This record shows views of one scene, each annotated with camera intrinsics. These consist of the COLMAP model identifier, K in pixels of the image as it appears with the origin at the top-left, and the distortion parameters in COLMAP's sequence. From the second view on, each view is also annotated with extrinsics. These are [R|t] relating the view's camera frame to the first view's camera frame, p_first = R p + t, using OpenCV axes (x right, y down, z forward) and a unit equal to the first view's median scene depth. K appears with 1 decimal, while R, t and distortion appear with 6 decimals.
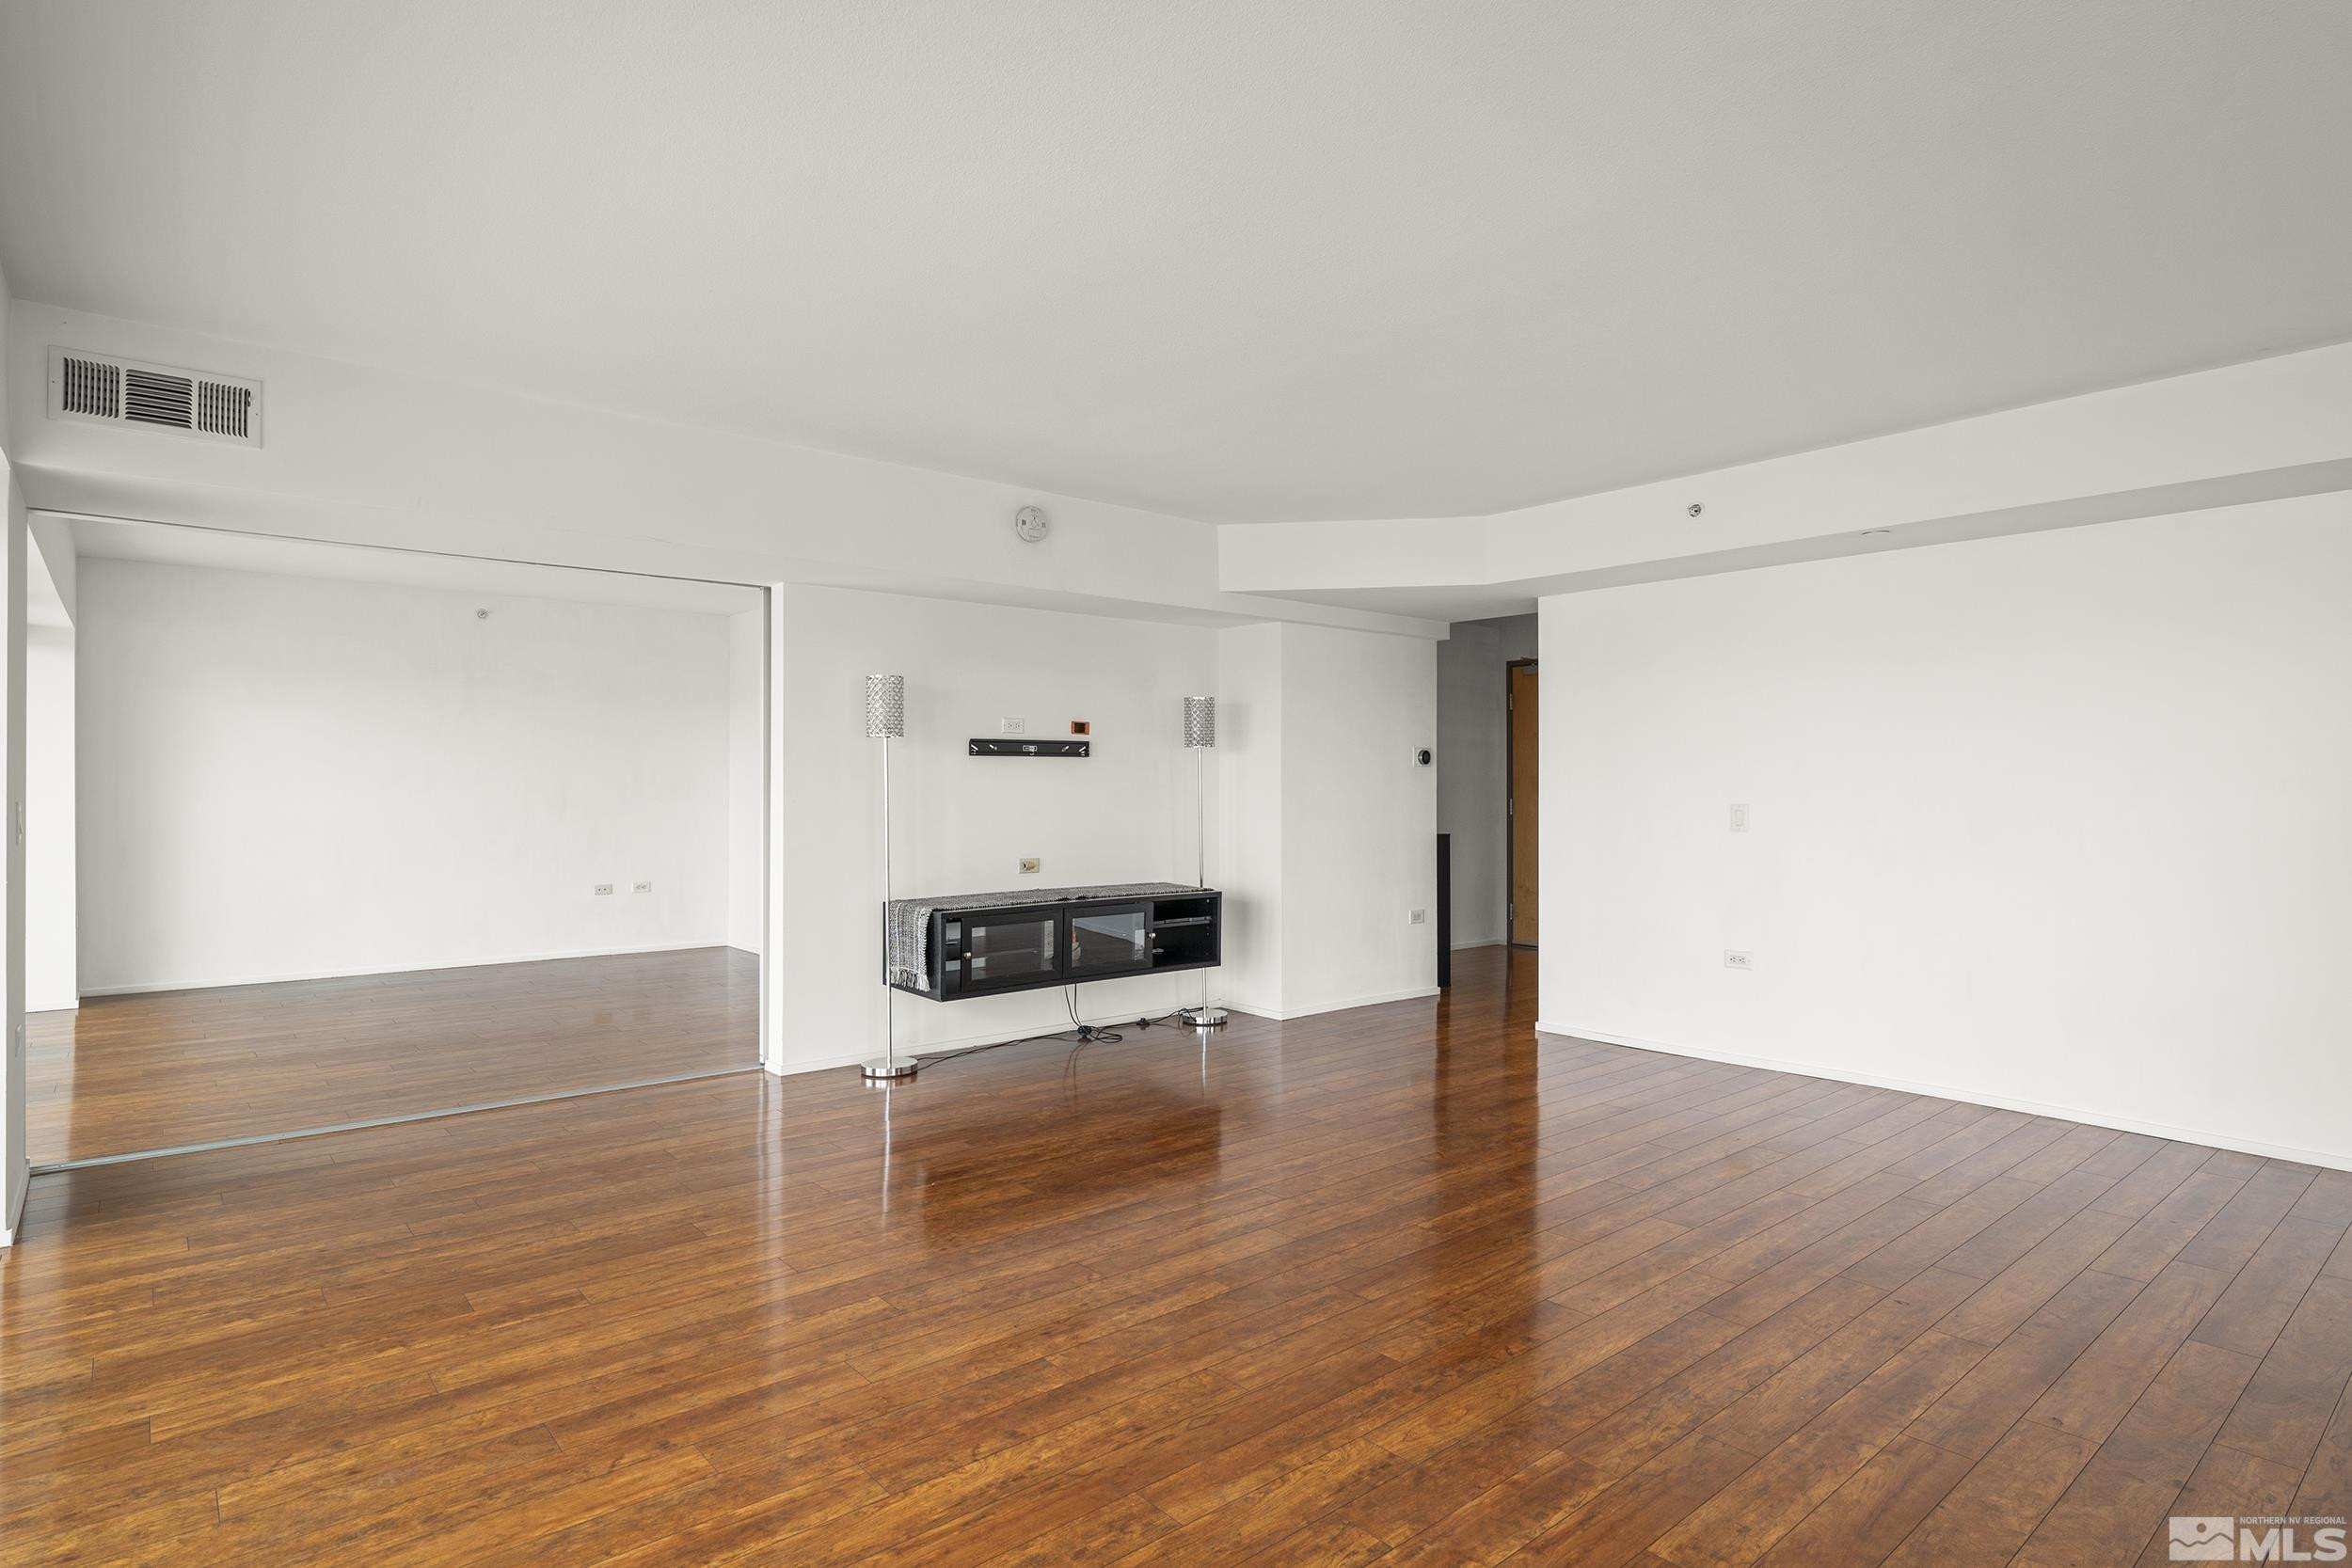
lens RADIAL K [[1216.7, 0, 1161.5], [0, 1216.7, 788.3], [0, 0, 1]] dist [-0.007678, 0.000837]
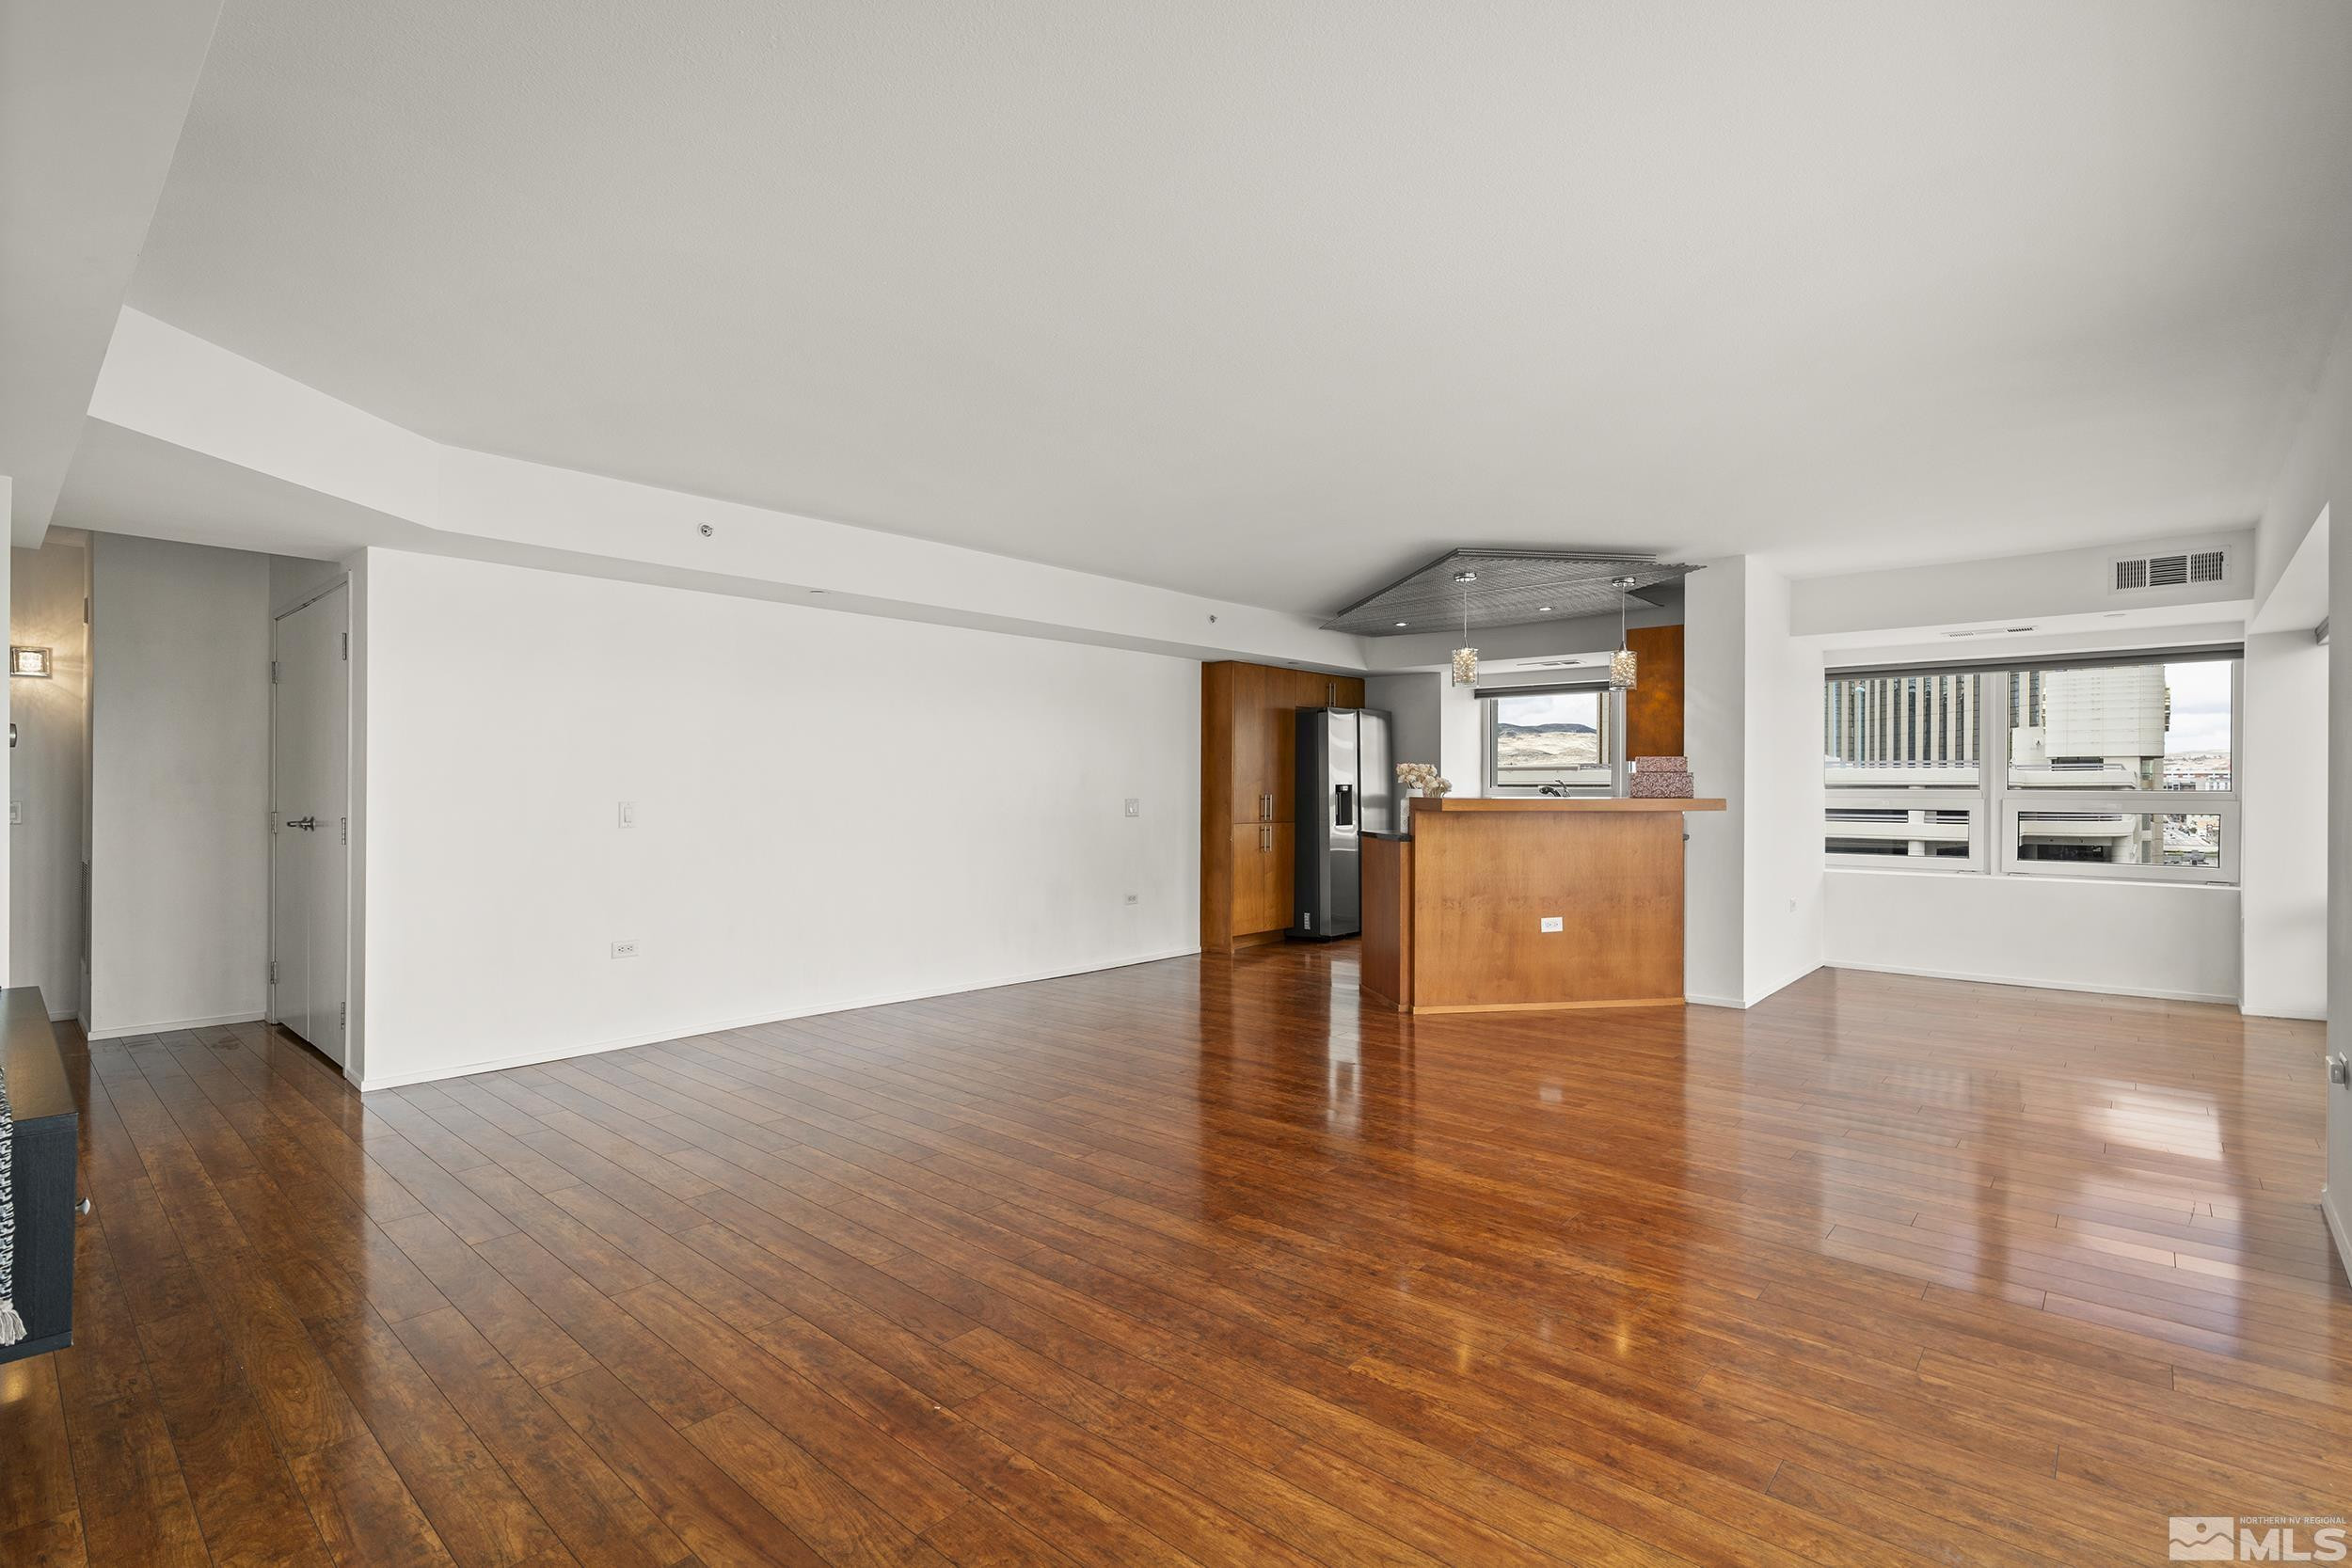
lens RADIAL K [[1055.7, 0, 1209.4], [0, 1055.7, 783.9], [0, 0, 1]] dist [-0.003733, 0.000728]
pose [[-0.142951, 0.003694, 0.989723, -1.087369], [-0.002369, 0.999989, -0.004075, 0.000087], [-0.989727, -0.002928, -0.142941, 1.348658]]
